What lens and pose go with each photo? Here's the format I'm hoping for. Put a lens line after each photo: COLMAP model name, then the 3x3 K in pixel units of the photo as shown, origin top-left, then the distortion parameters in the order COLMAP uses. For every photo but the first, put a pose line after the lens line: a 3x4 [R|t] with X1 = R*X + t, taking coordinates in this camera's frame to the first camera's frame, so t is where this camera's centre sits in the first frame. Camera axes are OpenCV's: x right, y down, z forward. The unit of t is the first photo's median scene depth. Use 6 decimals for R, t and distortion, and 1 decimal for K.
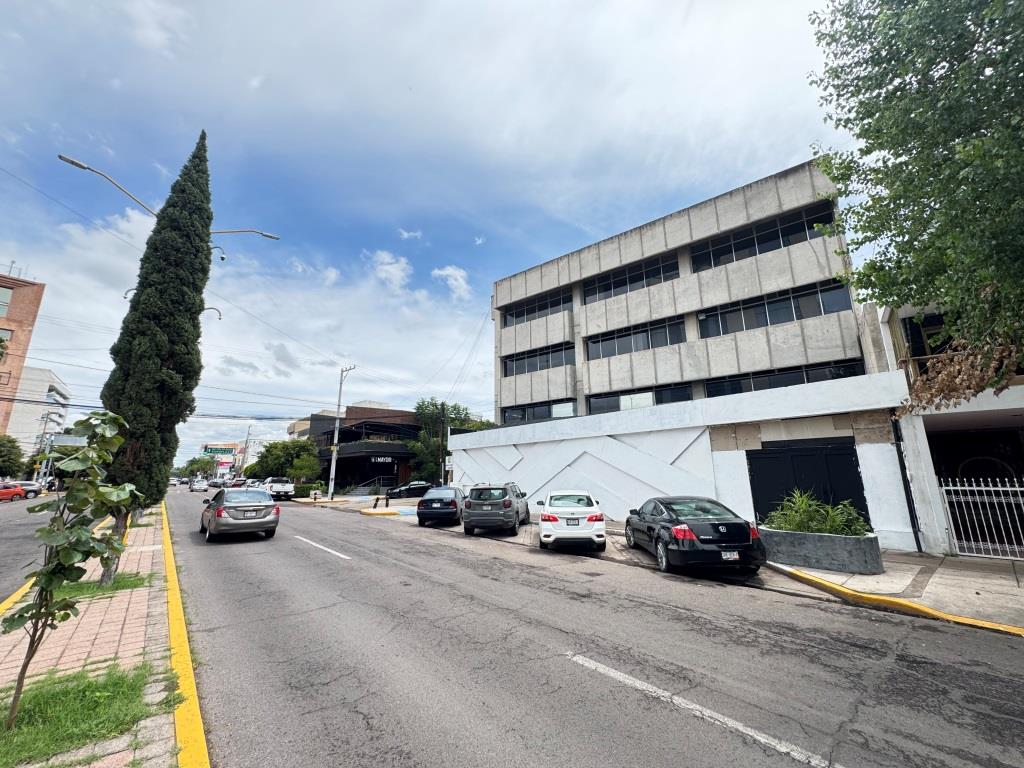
lens RADIAL K [[406.9, 0, 517.1], [0, 406.9, 378.4], [0, 0, 1]] dist [-0.002365, 0.000690]
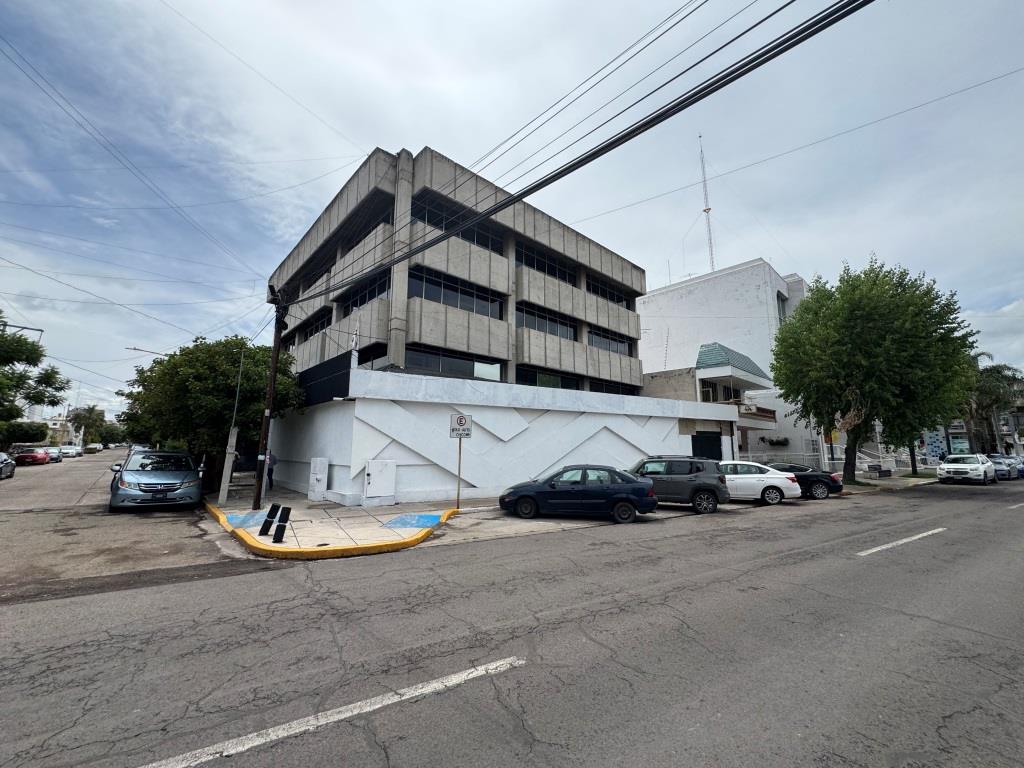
lens RADIAL K [[406.9, 0, 513.7], [0, 406.9, 385.3], [0, 0, 1]] dist [-0.002365, 0.000690]
pose [[0.170673, 0.154360, 0.973162, -0.758115], [-0.235236, 0.965477, -0.111885, 0.208176], [-0.956836, -0.209827, 0.201092, 0.862302]]
